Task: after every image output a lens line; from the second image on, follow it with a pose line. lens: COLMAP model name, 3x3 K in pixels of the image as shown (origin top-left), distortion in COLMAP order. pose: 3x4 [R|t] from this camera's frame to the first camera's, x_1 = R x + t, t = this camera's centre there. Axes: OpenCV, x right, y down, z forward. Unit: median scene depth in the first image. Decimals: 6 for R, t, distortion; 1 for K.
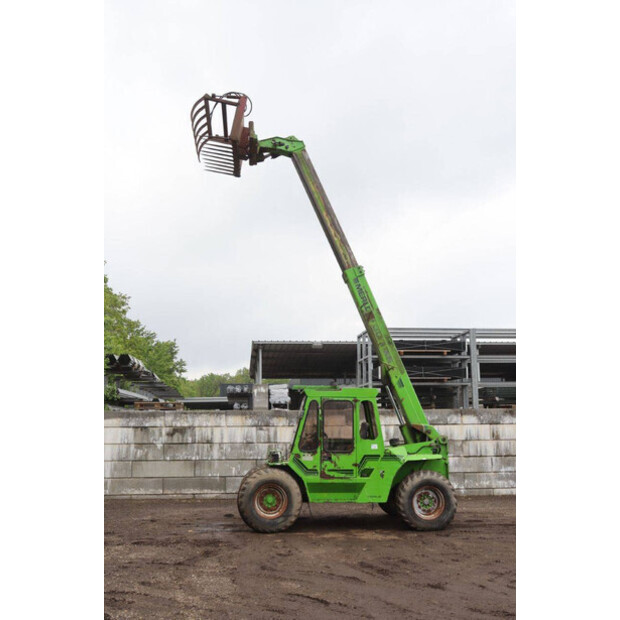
lens RADIAL K [[663.1, 0, 310.0], [0, 663.1, 310.0], [0, 0, 1]] dist [-0.052403, 0.163912]
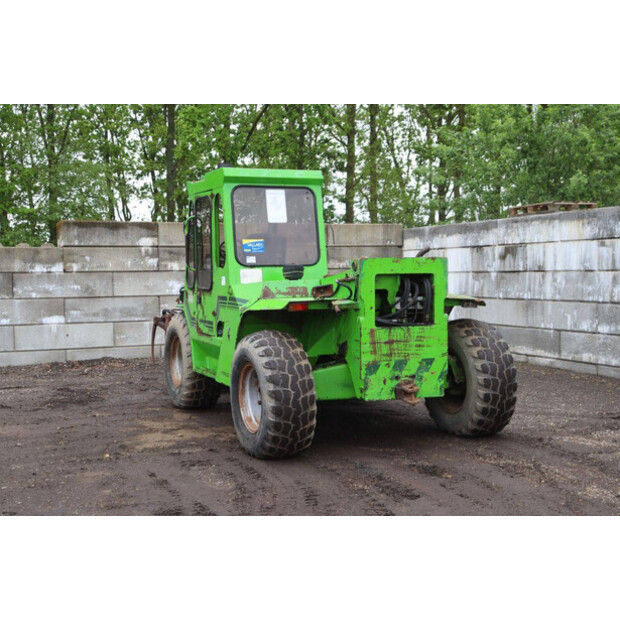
lens RADIAL K [[913.4, 0, 310.0], [0, 913.4, 310.0], [0, 0, 1]] dist [0.099839, 0.016161]
pose [[0.279402, 0.046150, -0.959065, 0.661738], [0.188960, 0.976668, 0.102046, 0.137555], [0.941397, -0.209737, 0.264162, 0.710511]]
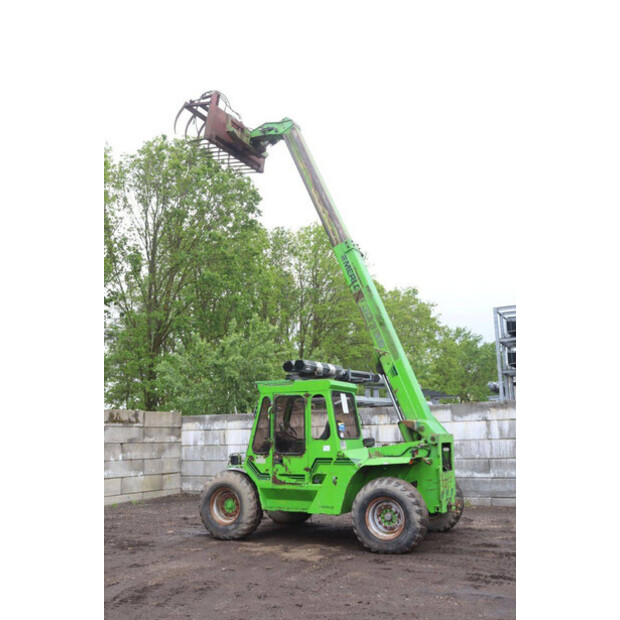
lens RADIAL K [[616.5, 0, 310.0], [0, 616.5, 310.0], [0, 0, 1]] dist [-0.078204, 0.135653]
pose [[0.835511, -0.121030, -0.535979, 0.428047], [0.115239, 0.992343, -0.044442, 0.051669], [0.537254, -0.024634, 0.843061, 0.268774]]
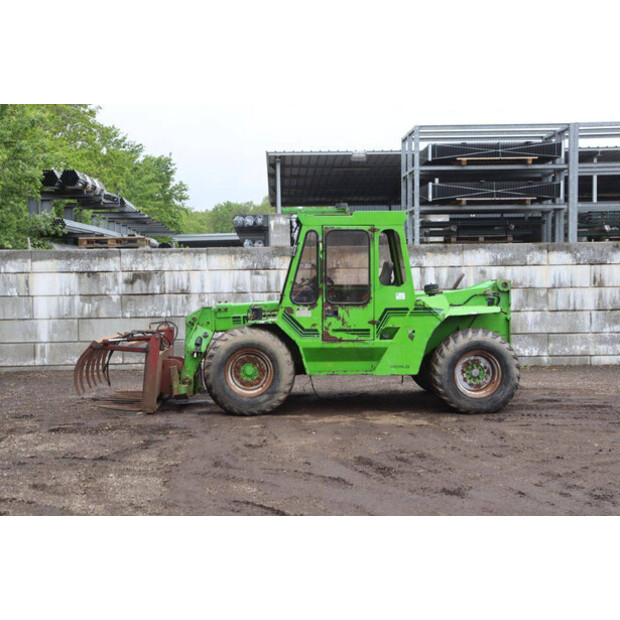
lens RADIAL K [[918.7, 0, 310.0], [0, 918.7, 310.0], [0, 0, 1]] dist [0.023822, 0.500780]
pose [[0.998154, -0.004109, -0.060598, 0.050021], [0.016896, 0.977113, 0.212049, 0.013280], [0.058340, -0.212682, 0.975378, 0.047604]]
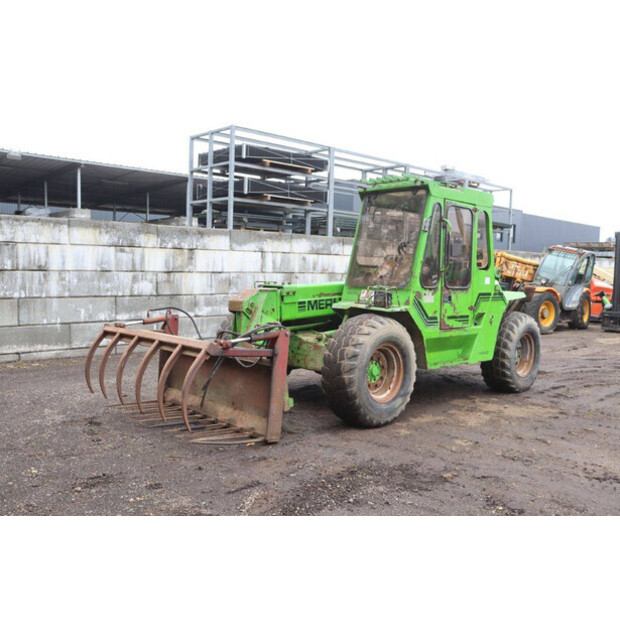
lens RADIAL K [[581.6, 0, 310.0], [0, 581.6, 310.0], [0, 0, 1]] dist [-0.125385, 0.174442]
pose [[0.795553, -0.018756, 0.605594, -0.327279], [-0.135232, 0.968809, 0.207656, 0.113139], [-0.590599, -0.247097, 0.768203, 0.531791]]
